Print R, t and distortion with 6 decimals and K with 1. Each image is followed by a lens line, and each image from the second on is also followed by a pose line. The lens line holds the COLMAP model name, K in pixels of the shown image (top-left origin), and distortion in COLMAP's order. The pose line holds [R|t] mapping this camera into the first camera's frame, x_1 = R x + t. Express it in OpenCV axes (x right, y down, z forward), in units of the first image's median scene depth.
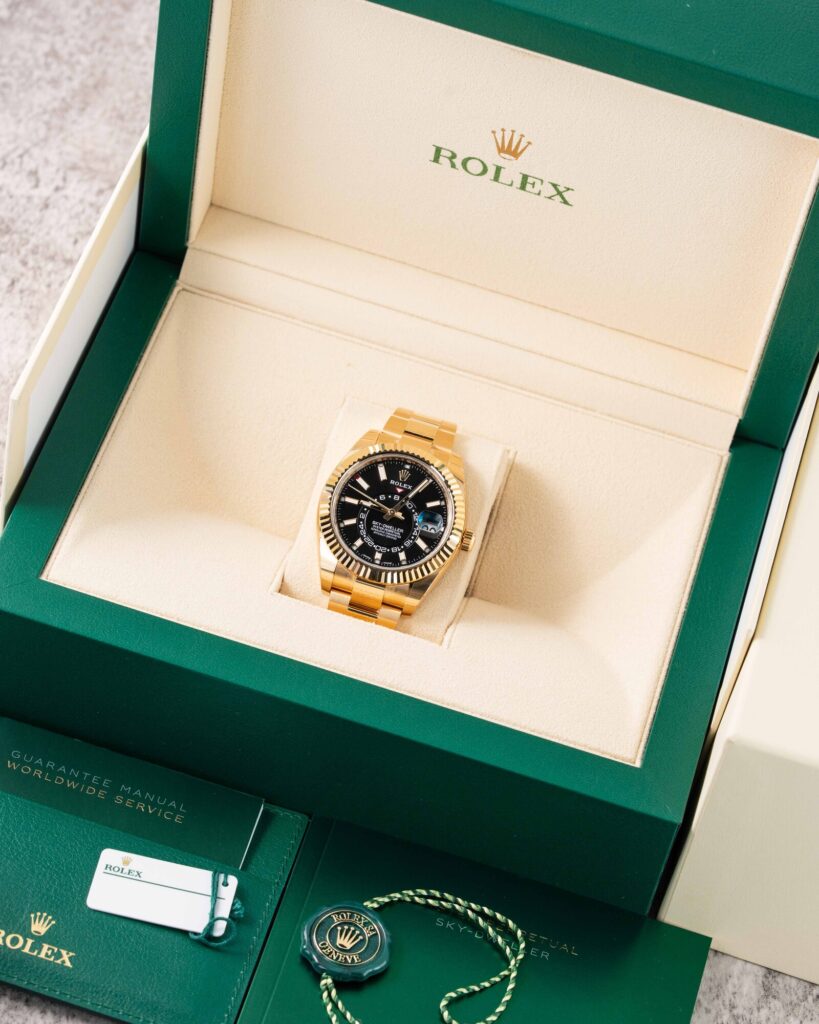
lens RADIAL K [[4653.1, 0, 409.5], [0, 4653.1, 512.0], [0, 0, 1]] dist [-0.023597, 5.752163]
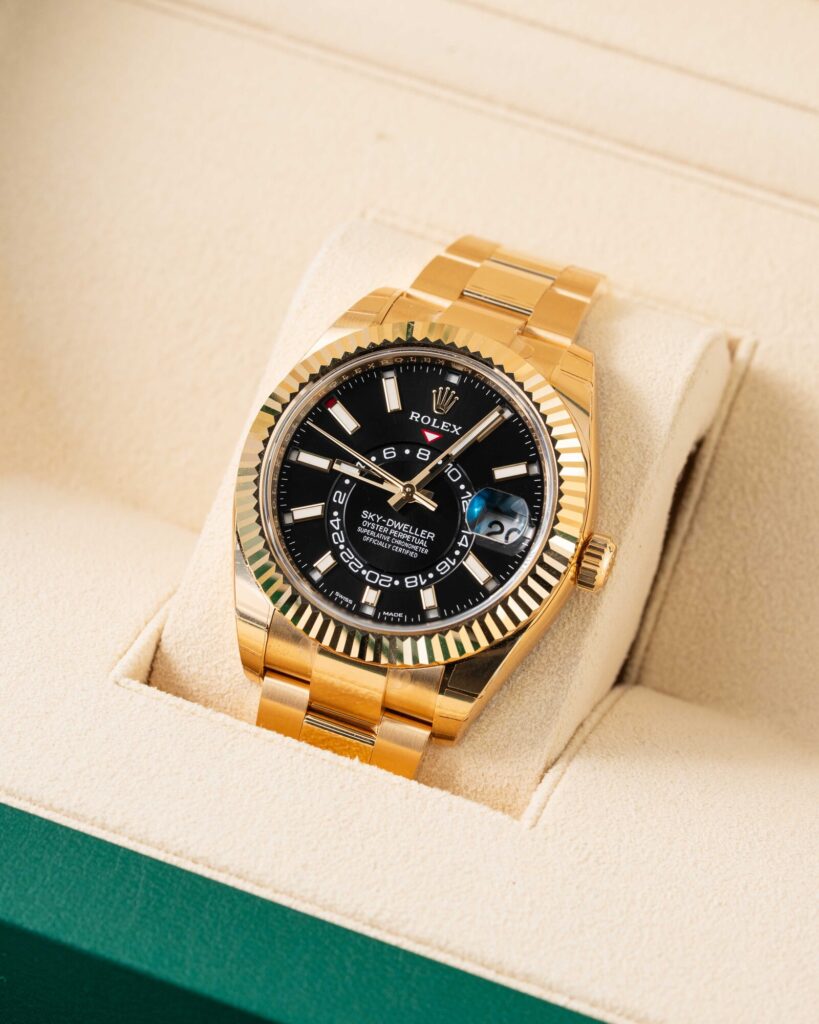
lens RADIAL K [[4653.1, 0, 409.5], [0, 4653.1, 512.0], [0, 0, 1]] dist [-0.023597, 5.752163]
pose [[0.986159, 0.018301, -0.164787, 0.064005], [-0.012573, 0.999282, 0.035740, -0.012691], [0.165323, -0.033174, 0.985681, 0.593657]]
